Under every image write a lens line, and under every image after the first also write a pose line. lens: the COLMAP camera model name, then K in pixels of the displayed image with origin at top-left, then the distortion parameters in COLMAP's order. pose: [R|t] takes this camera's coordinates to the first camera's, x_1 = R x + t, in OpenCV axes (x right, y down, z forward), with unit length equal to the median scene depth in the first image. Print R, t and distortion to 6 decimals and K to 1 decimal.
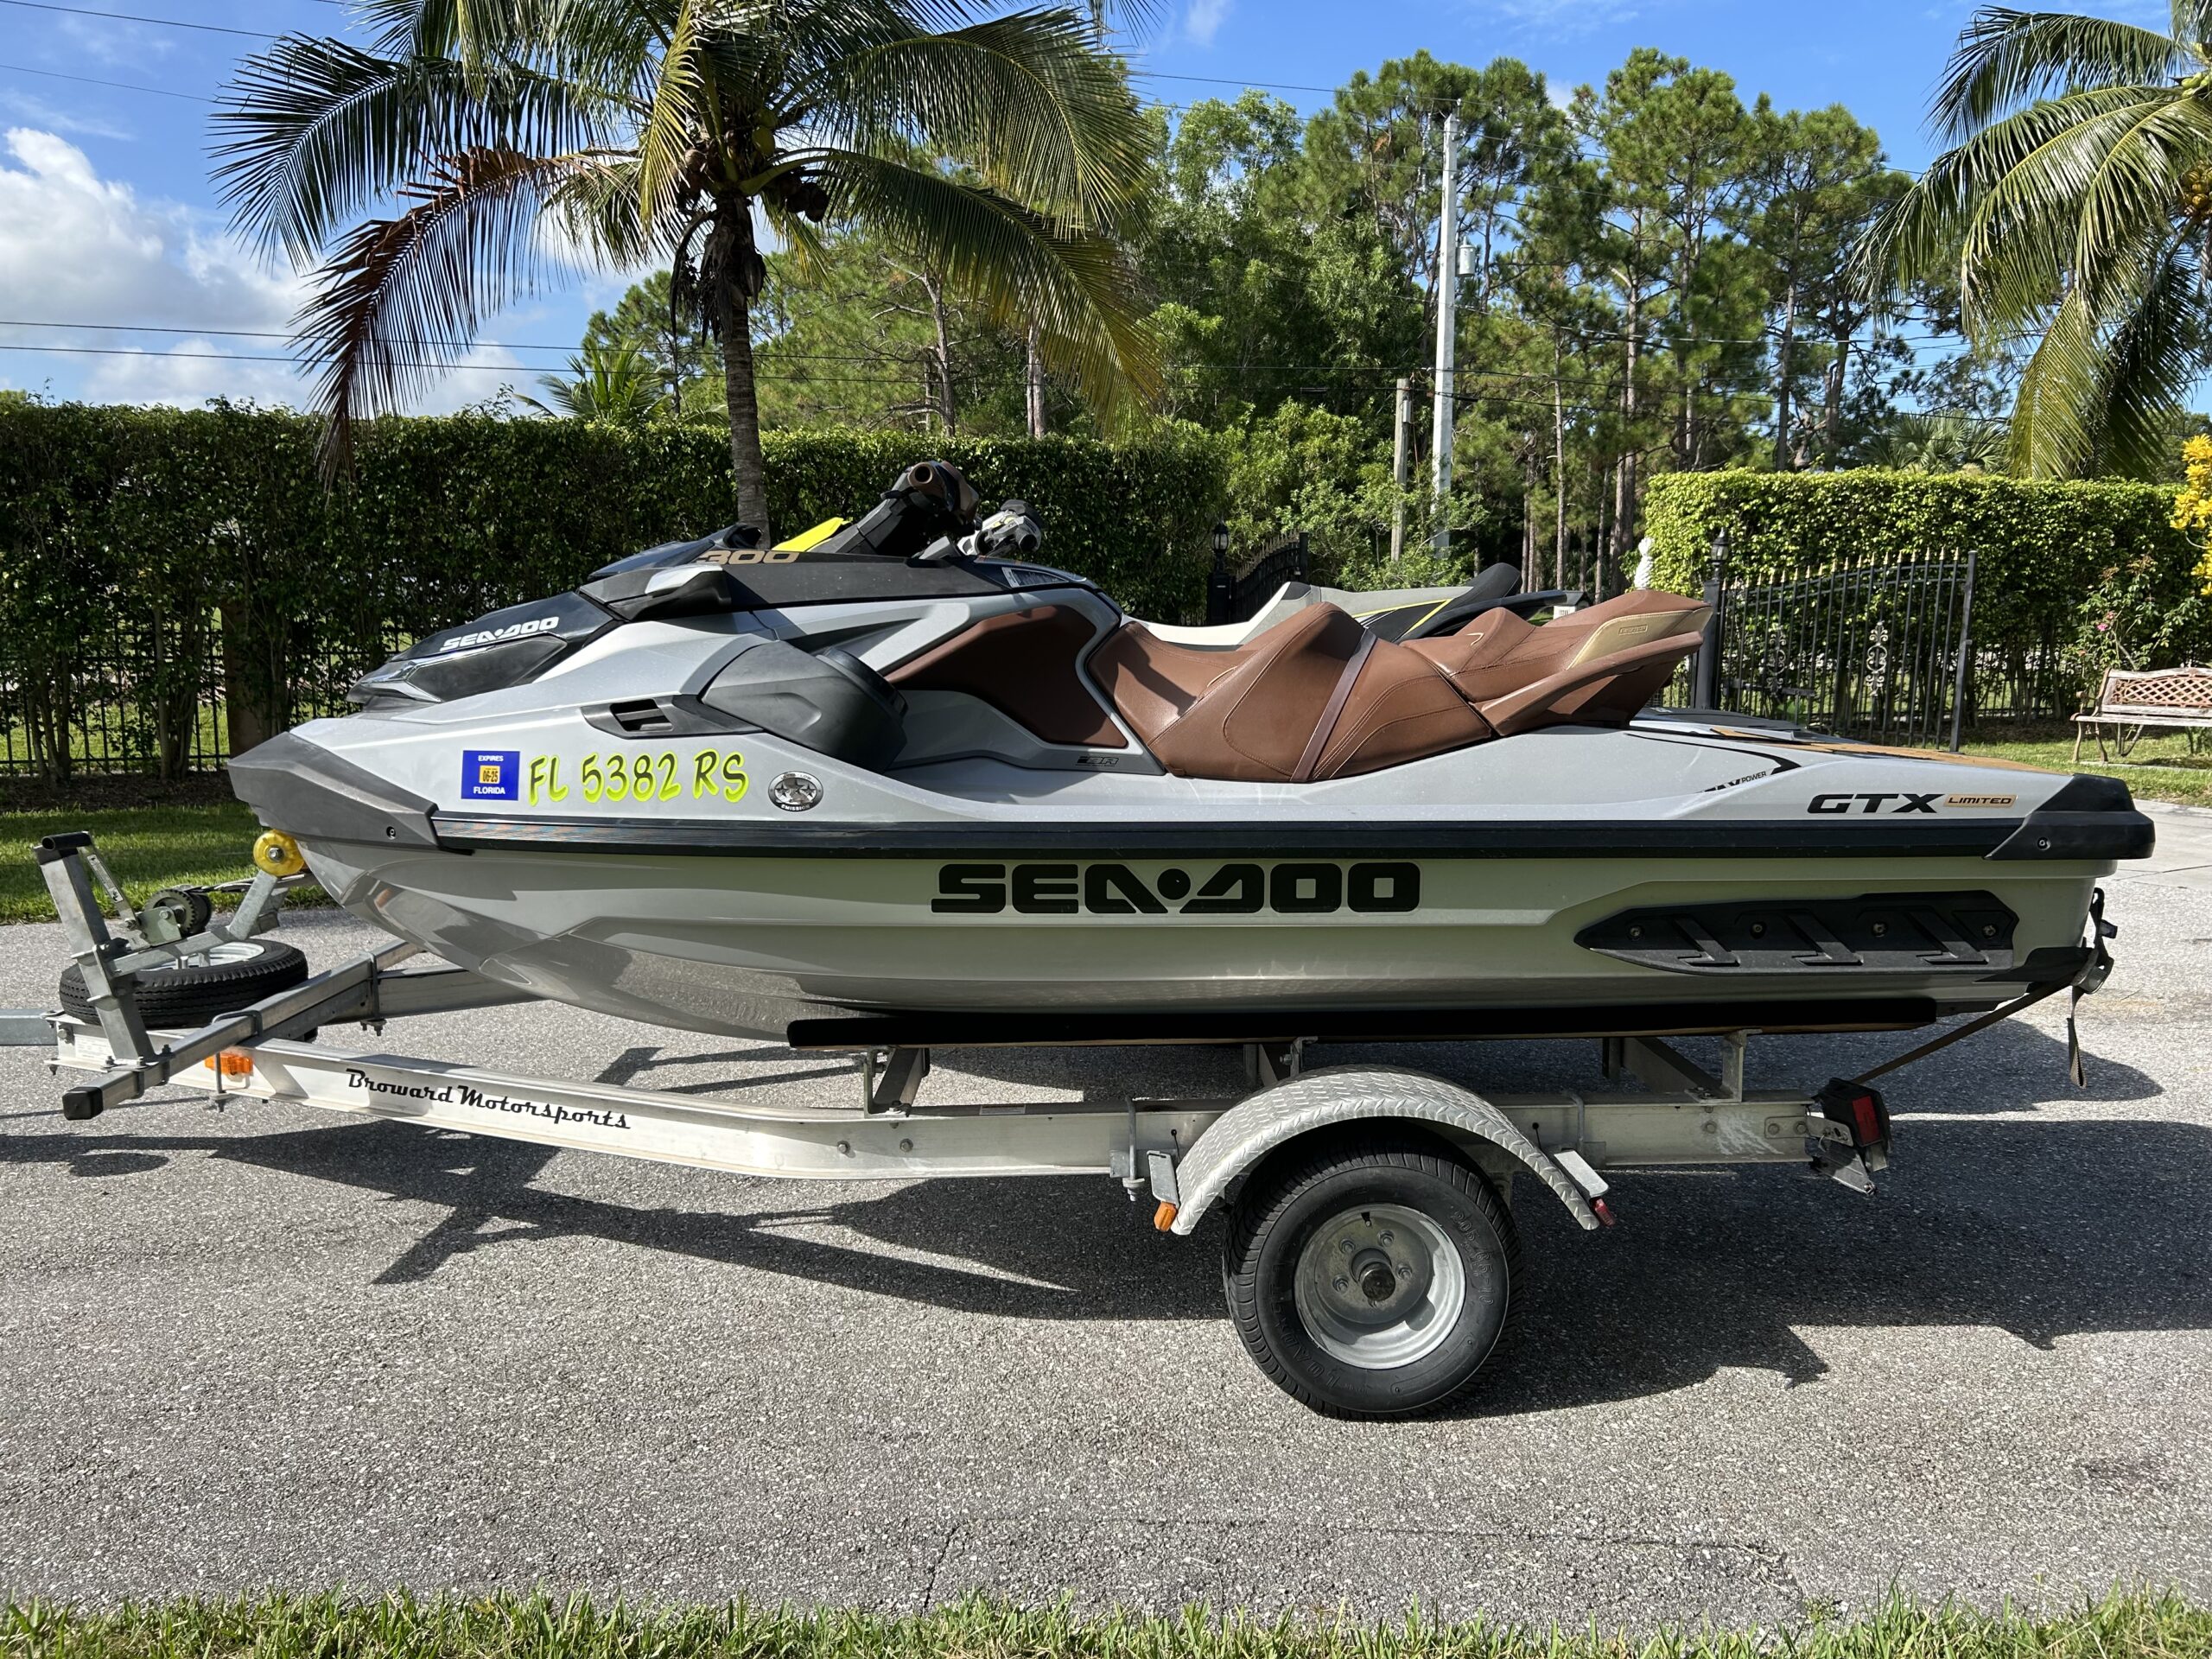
lens RADIAL K [[1684.6, 0, 1093.0], [0, 1684.6, 825.3], [0, 0, 1]] dist [0.046910, -0.051867]
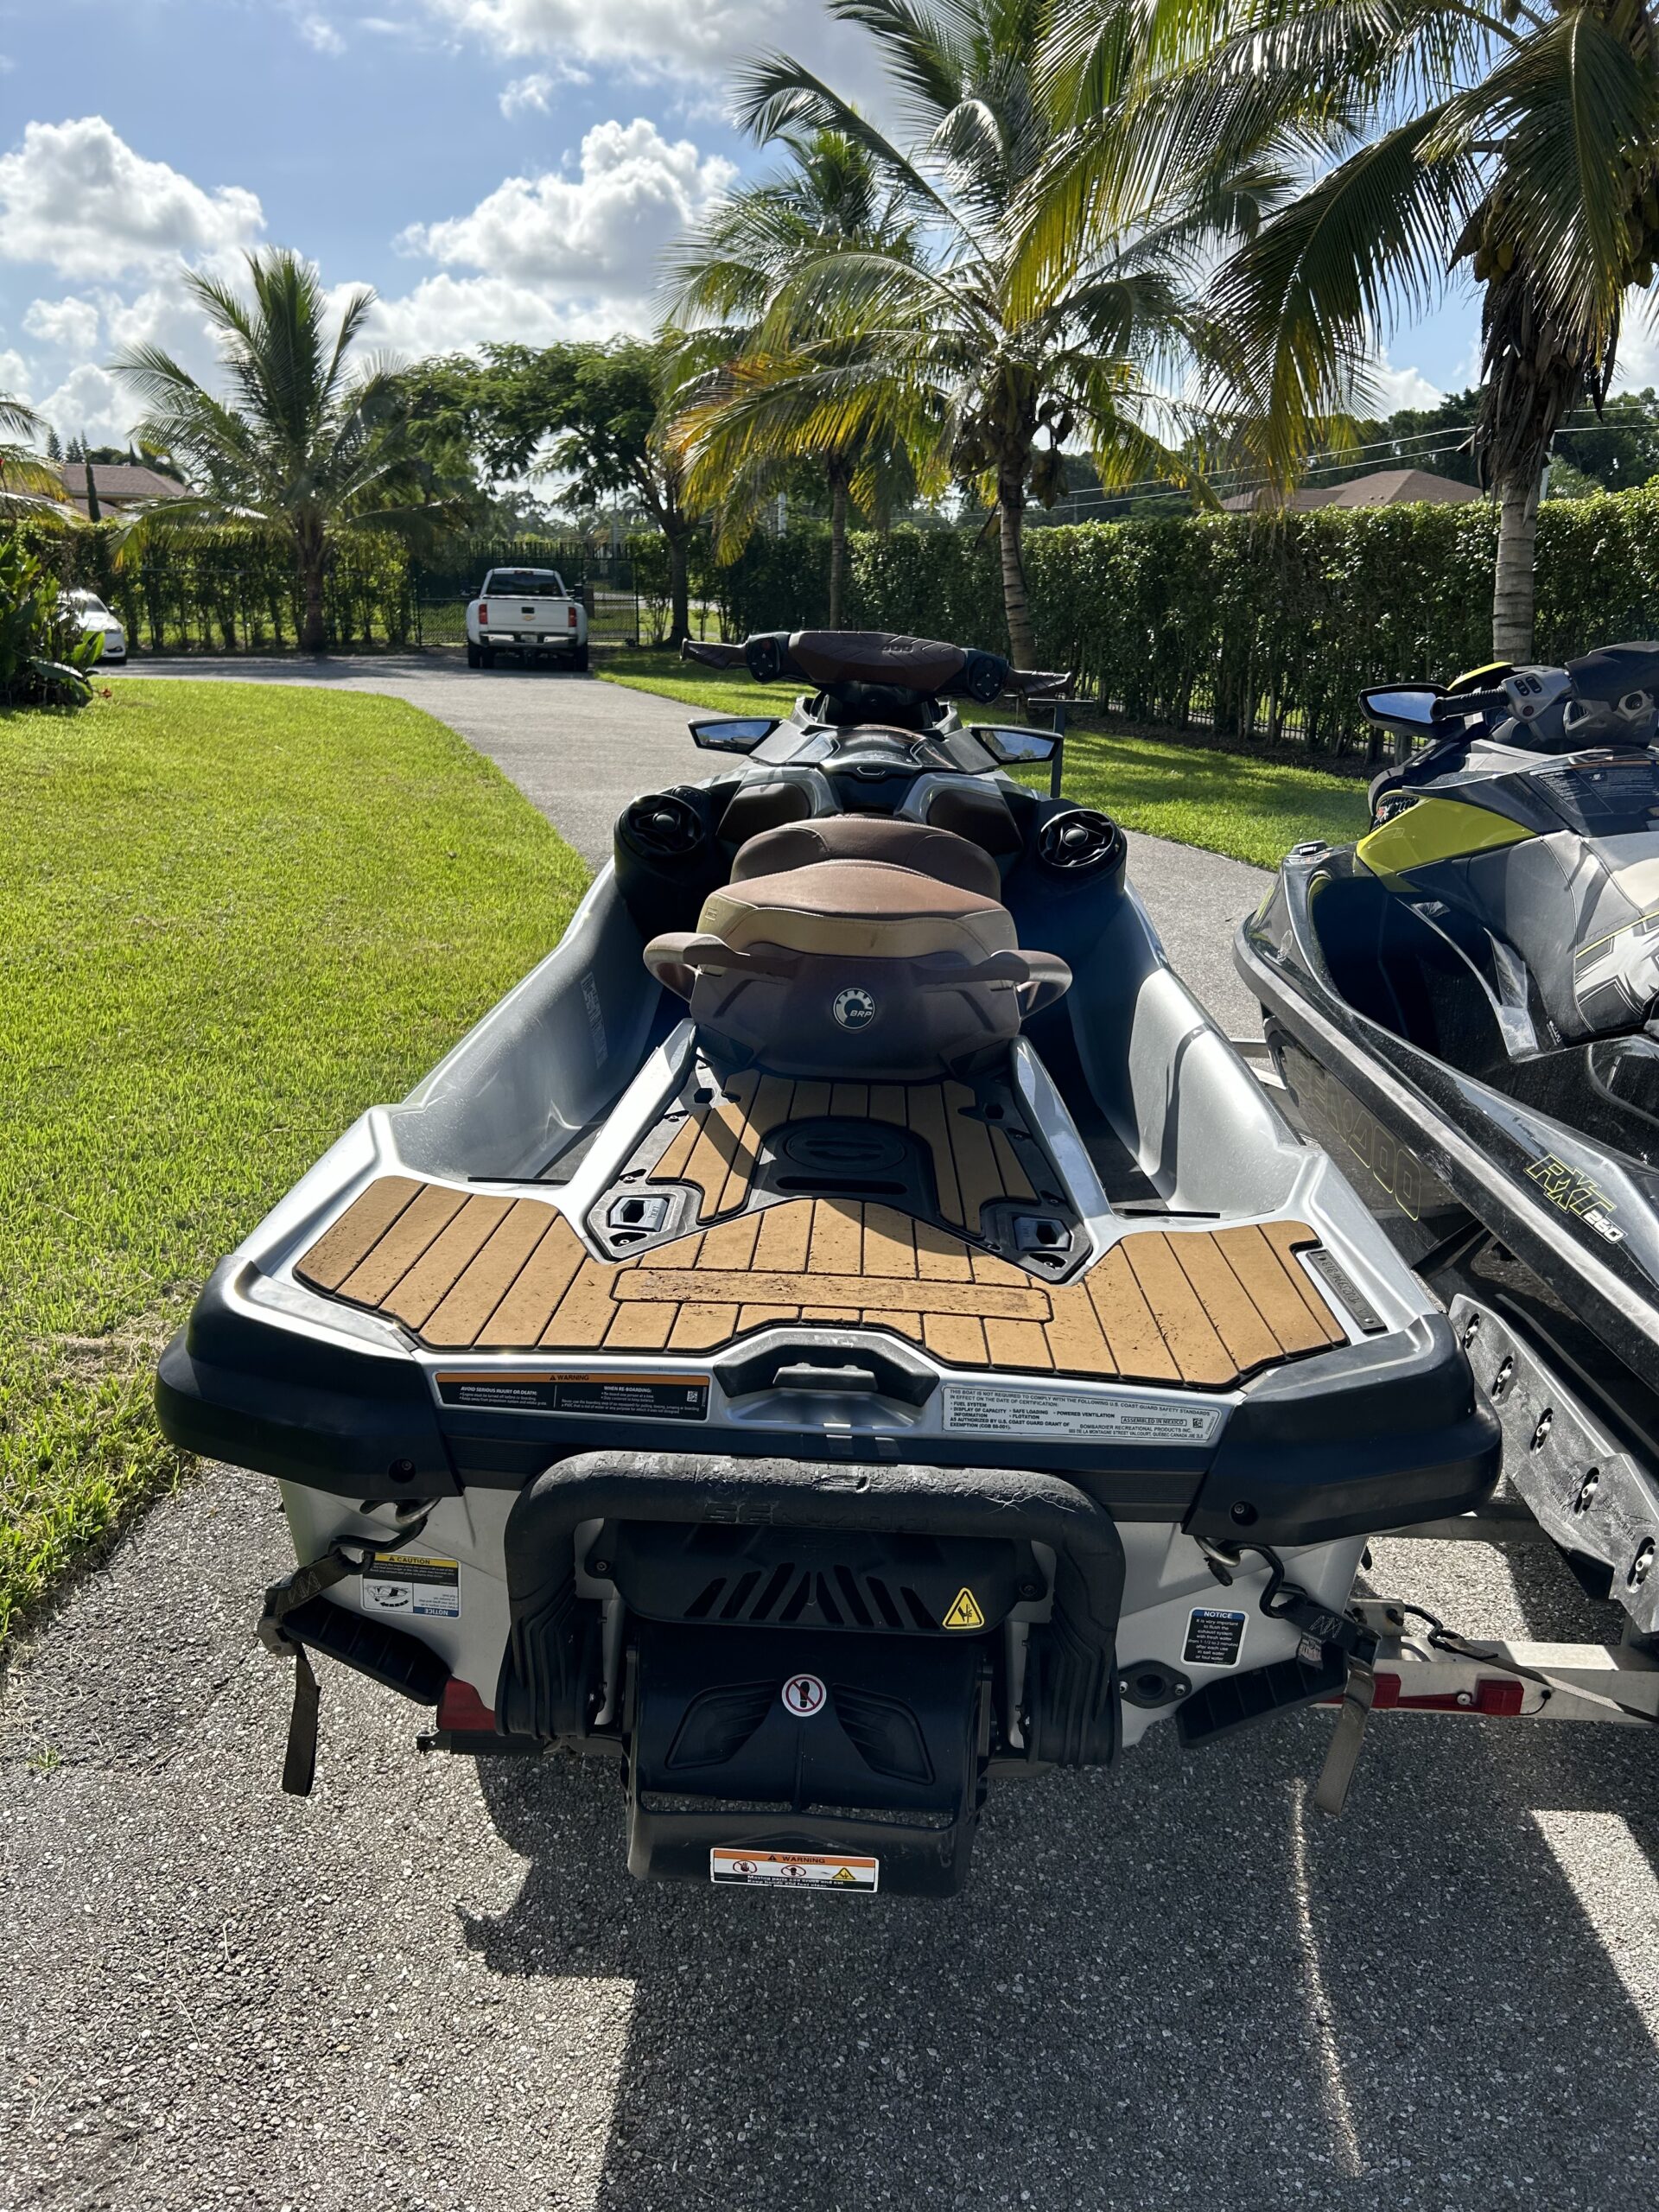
lens RADIAL K [[1684.6, 0, 843.6], [0, 1684.6, 1111.5], [0, 0, 1]] dist [0.046910, -0.051867]
pose [[-0.040782, 0.294367, -0.954822, 0.995279], [-0.162314, 0.940971, 0.297030, -0.251939], [0.985896, 0.167095, 0.009406, 1.072807]]
